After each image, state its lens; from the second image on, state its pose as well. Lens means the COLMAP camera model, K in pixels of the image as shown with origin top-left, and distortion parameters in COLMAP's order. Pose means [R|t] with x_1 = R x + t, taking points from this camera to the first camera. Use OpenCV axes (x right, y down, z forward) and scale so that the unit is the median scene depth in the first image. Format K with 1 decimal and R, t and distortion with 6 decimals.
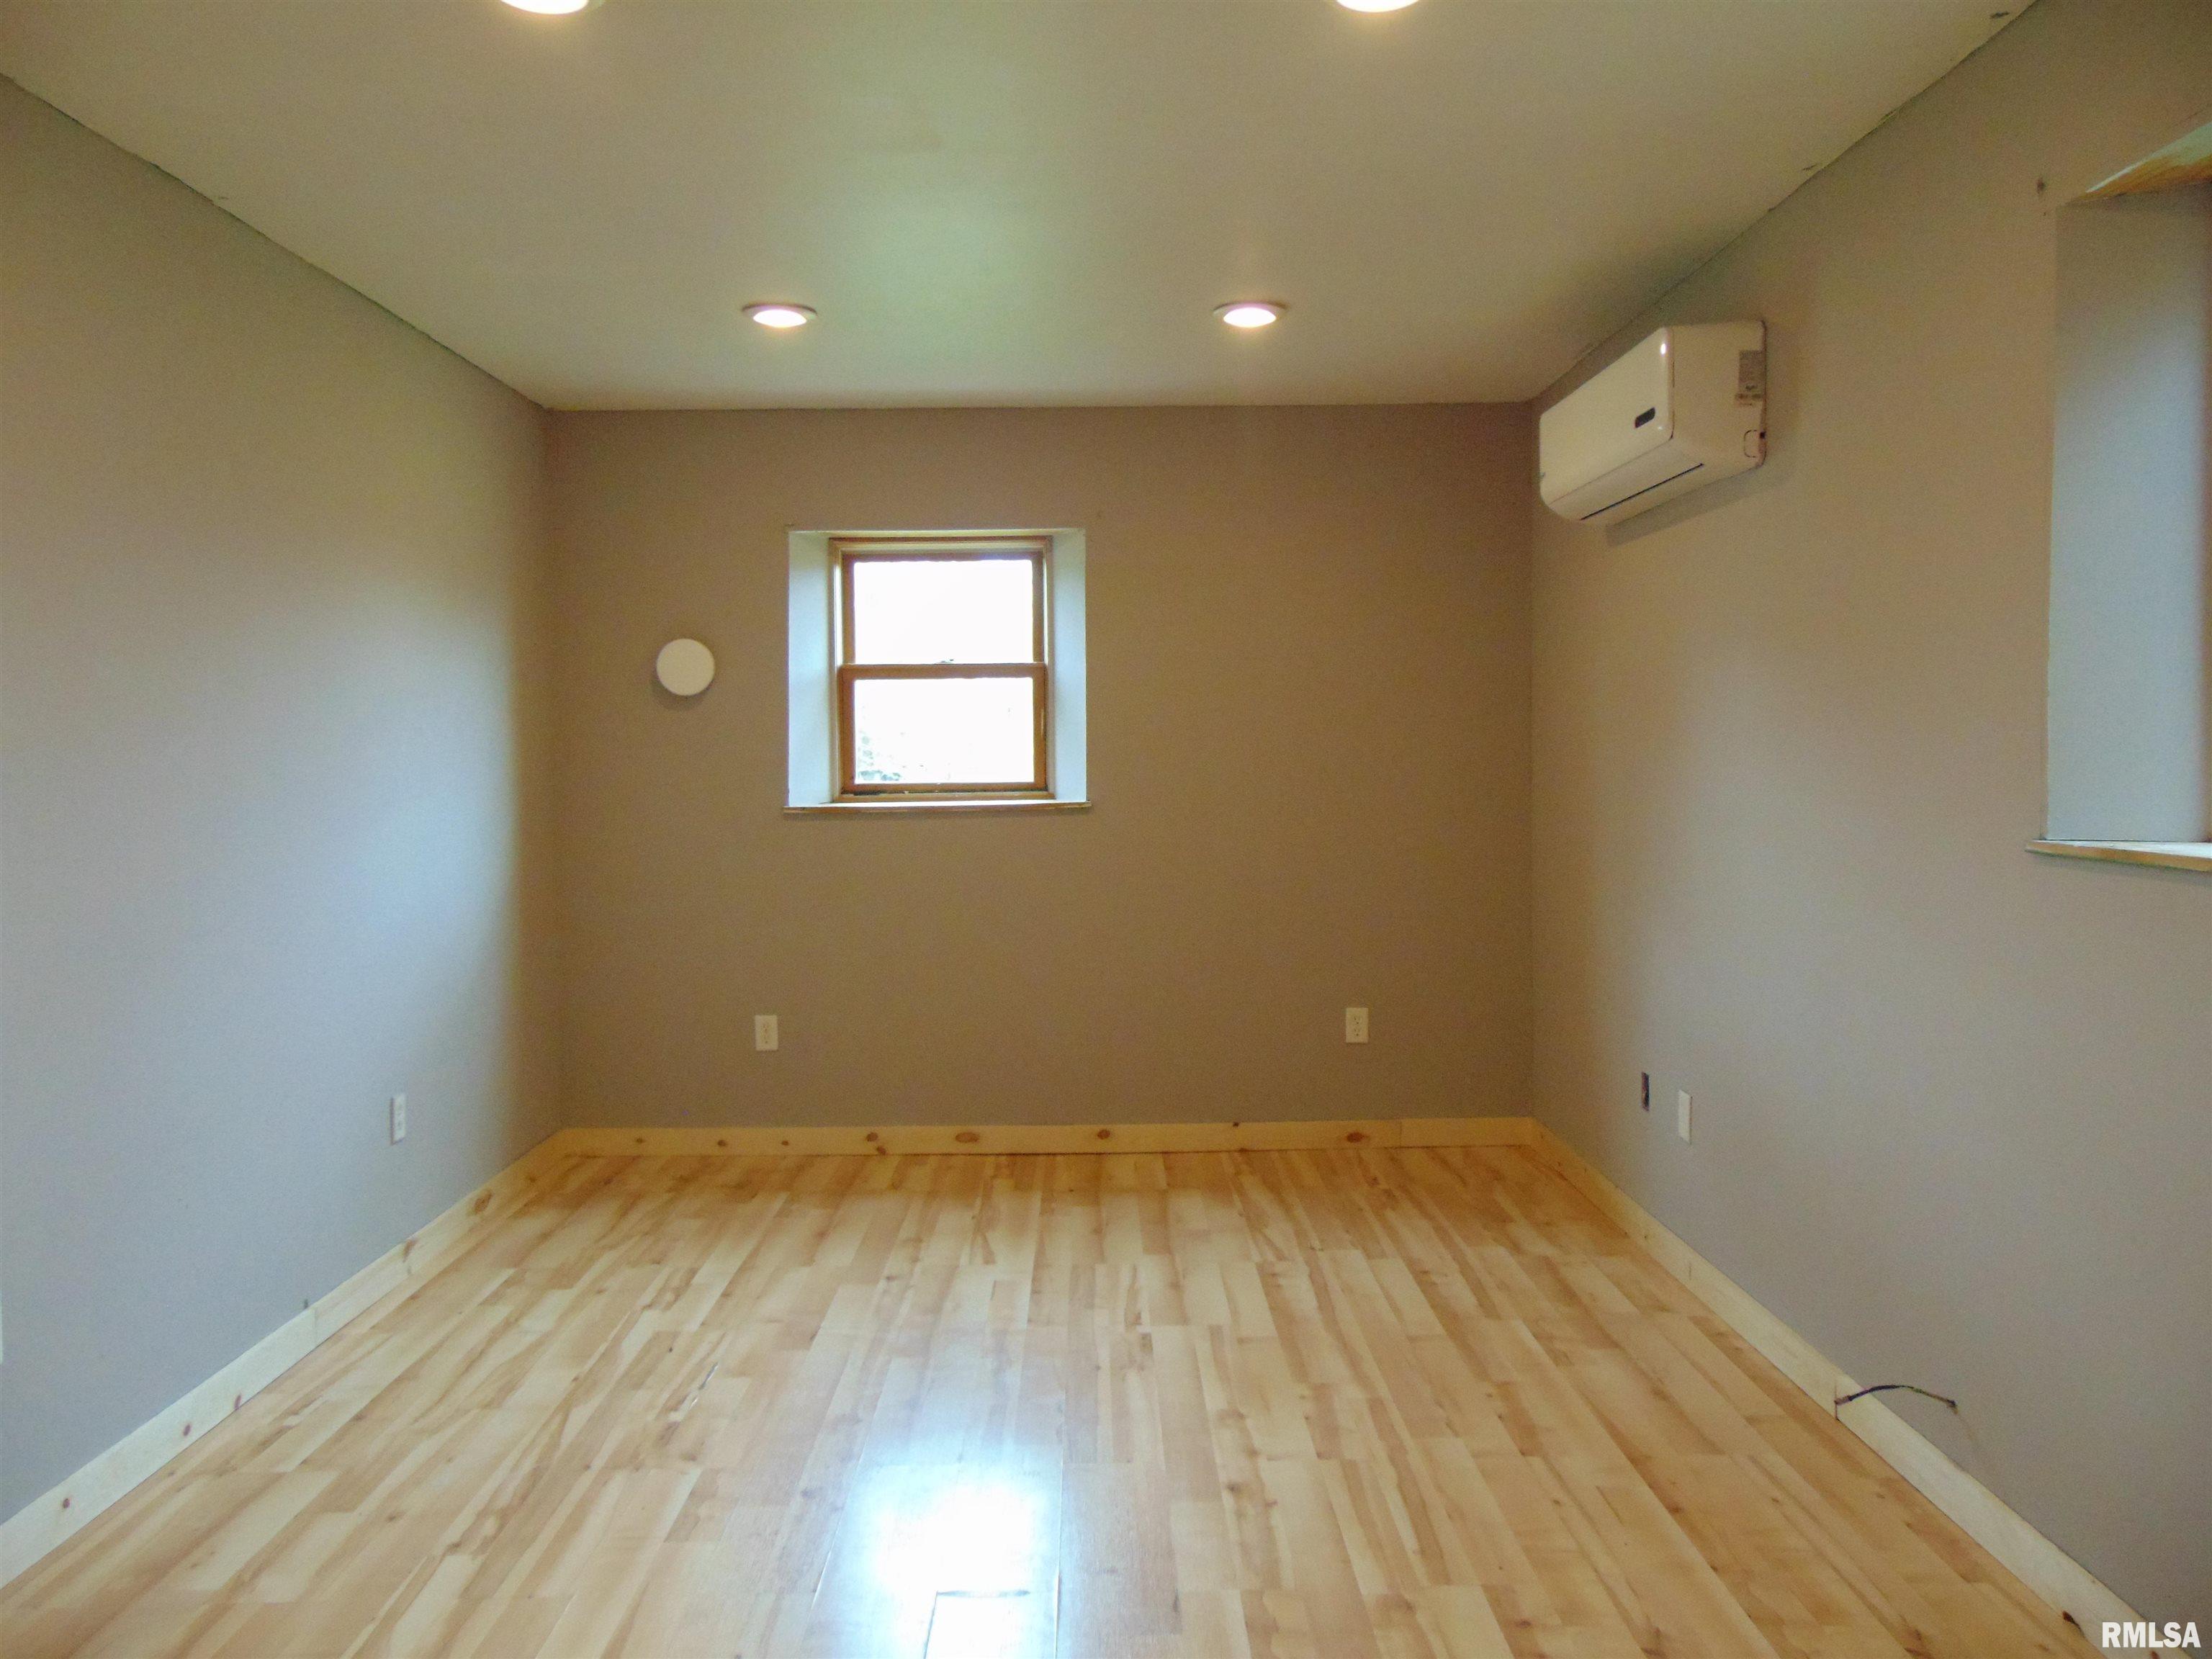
lens RADIAL K [[1647.0, 0, 1108.7], [0, 1647.0, 816.7], [0, 0, 1]] dist [-0.049767, 0.087065]
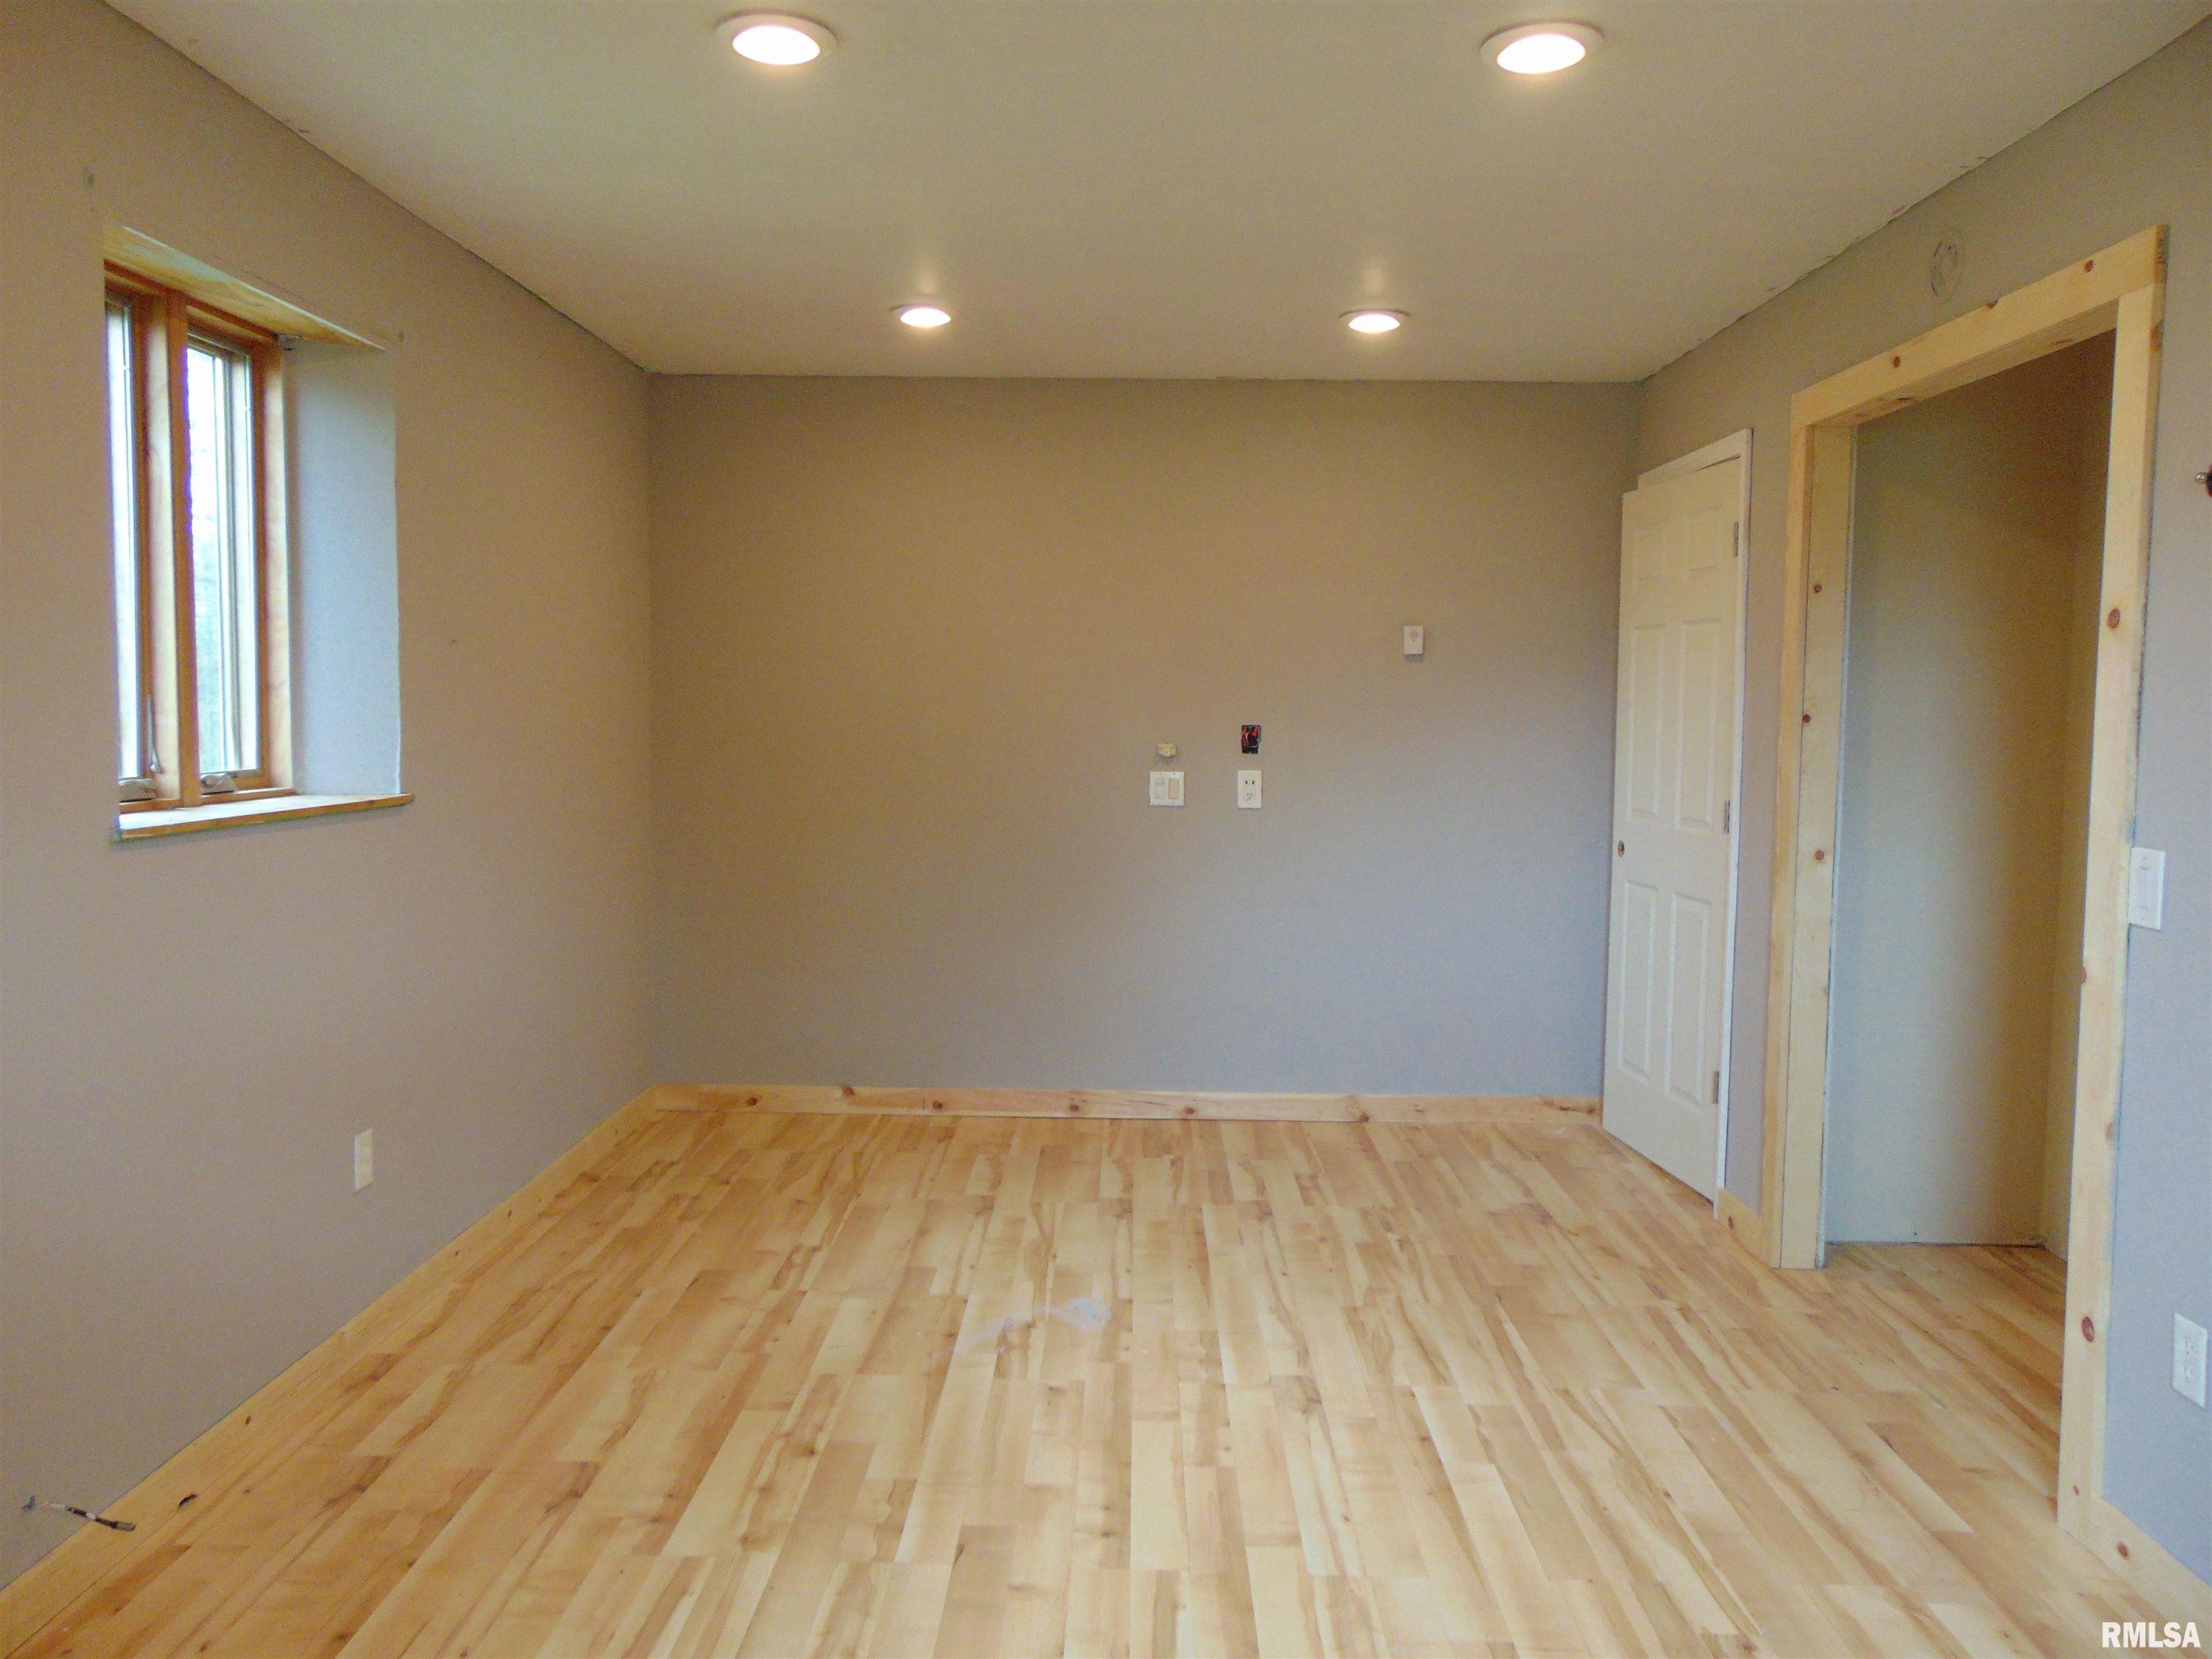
lens RADIAL K [[1647.0, 0, 1108.7], [0, 1647.0, 816.7], [0, 0, 1]] dist [-0.049767, 0.087065]
pose [[-0.999515, -0.004477, 0.030824, -0.083661], [-0.001207, 0.994440, 0.105296, -0.099144], [-0.031124, 0.105208, -0.993963, 1.948273]]
